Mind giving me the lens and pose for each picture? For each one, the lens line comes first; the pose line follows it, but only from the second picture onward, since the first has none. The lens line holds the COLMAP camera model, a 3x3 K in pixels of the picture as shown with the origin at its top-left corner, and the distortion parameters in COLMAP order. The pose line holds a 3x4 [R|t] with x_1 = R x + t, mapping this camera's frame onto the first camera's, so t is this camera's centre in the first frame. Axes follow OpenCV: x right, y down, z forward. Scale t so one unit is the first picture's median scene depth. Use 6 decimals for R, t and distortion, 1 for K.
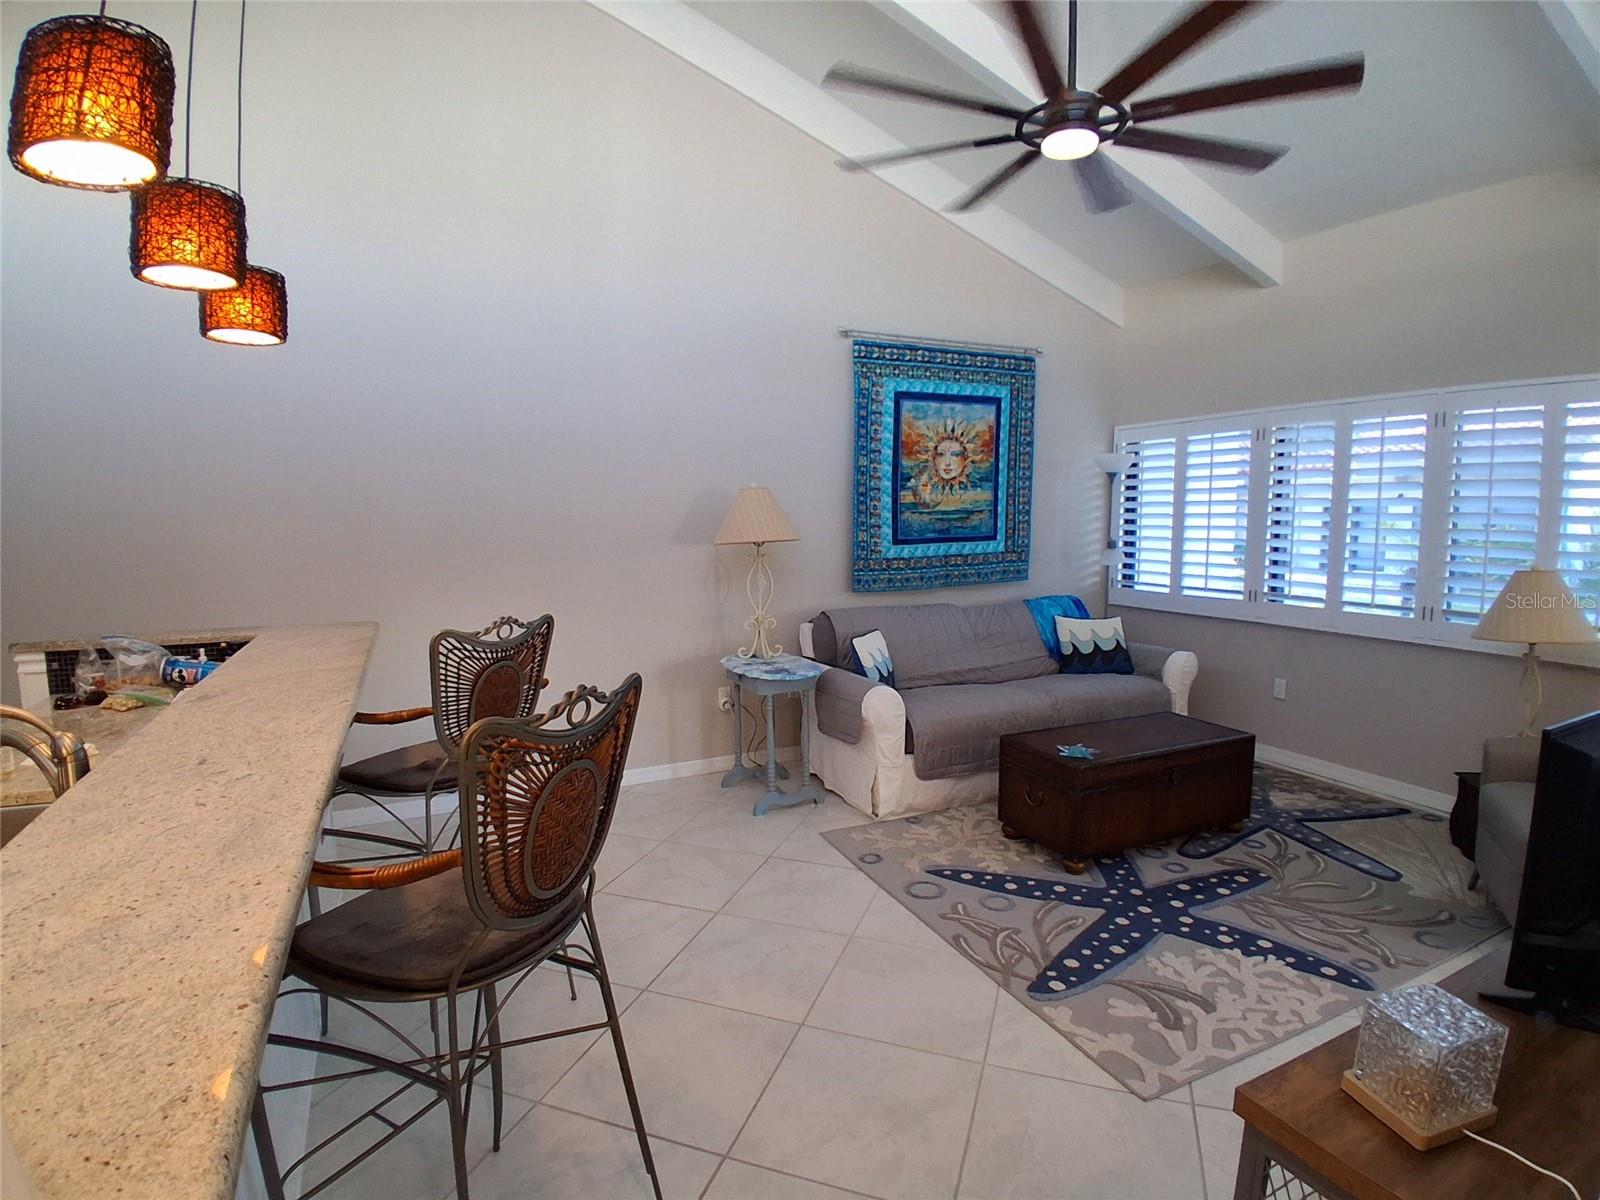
lens RADIAL K [[795.0, 0, 806.7], [0, 795.0, 604.0], [0, 0, 1]] dist [0.001944, -0.047776]
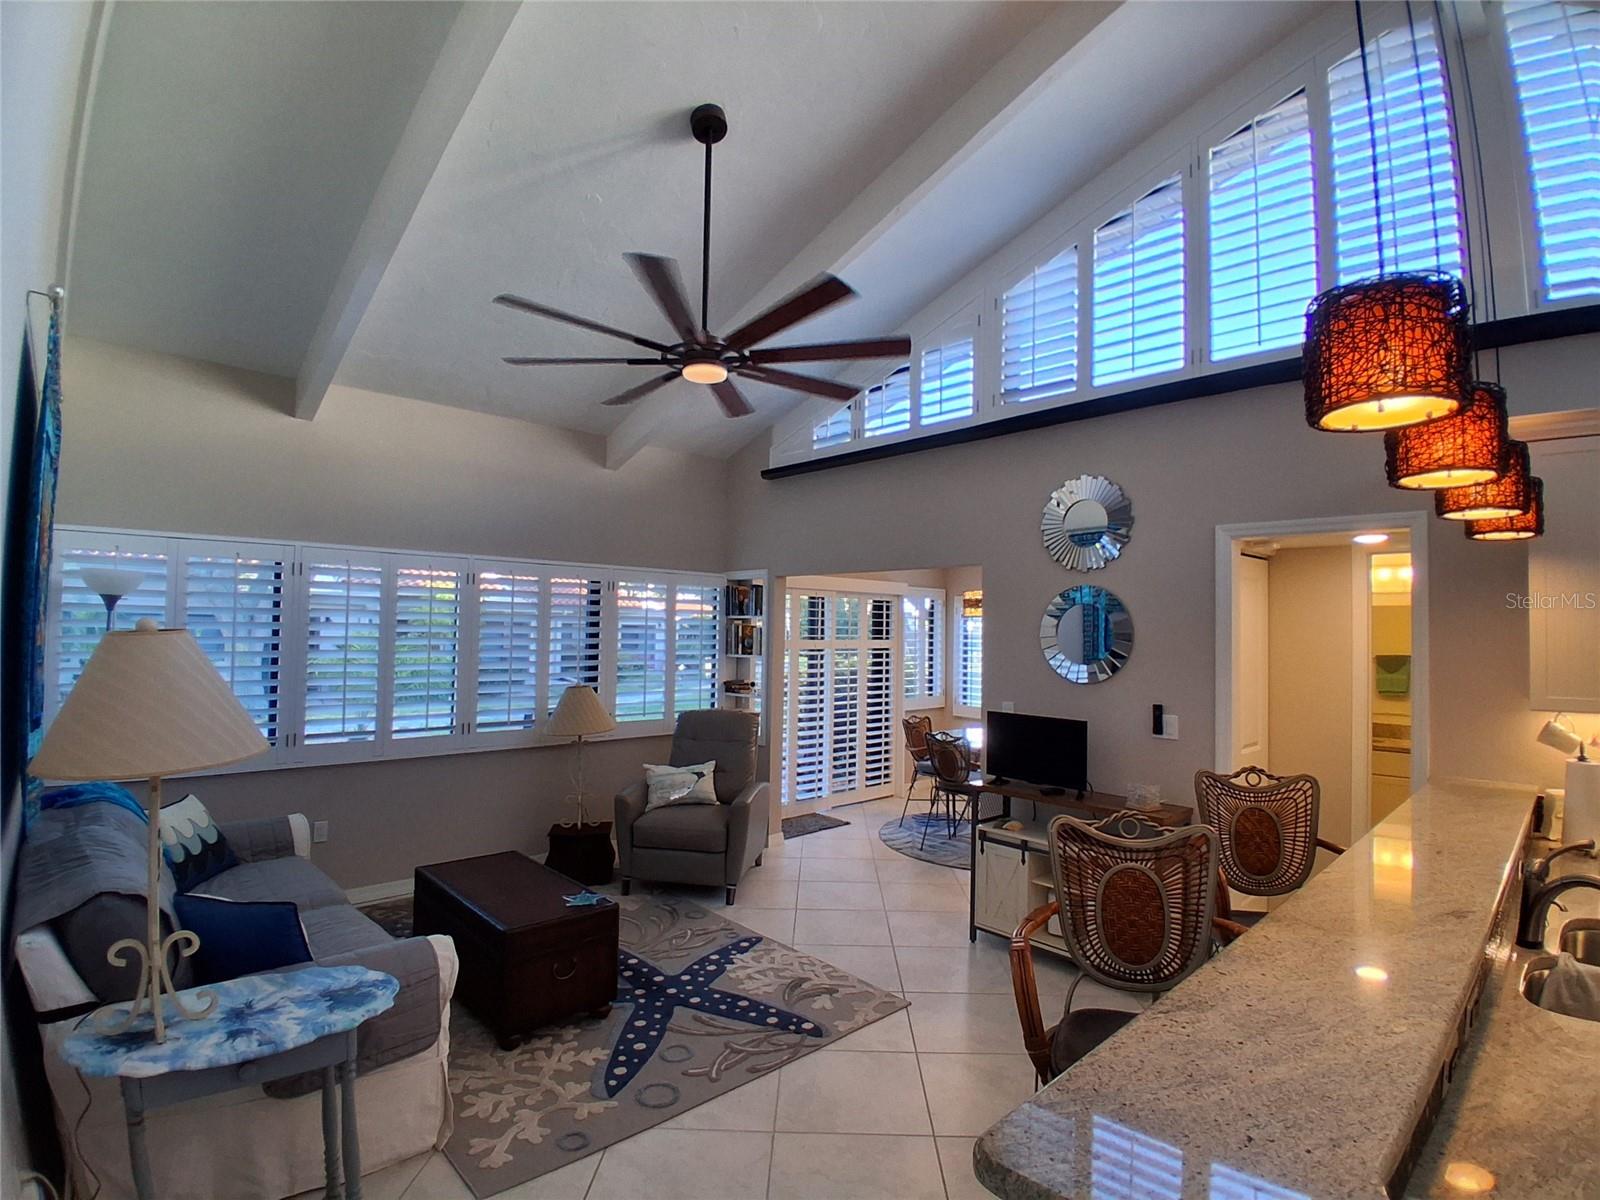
lens RADIAL K [[795.0, 0, 806.7], [0, 795.0, 604.0], [0, 0, 1]] dist [0.001944, -0.047776]
pose [[-0.314293, 0.031969, 0.948788, -0.485187], [0.091809, 0.995772, -0.003140, -0.106714], [-0.944876, 0.086120, -0.315899, 0.692876]]
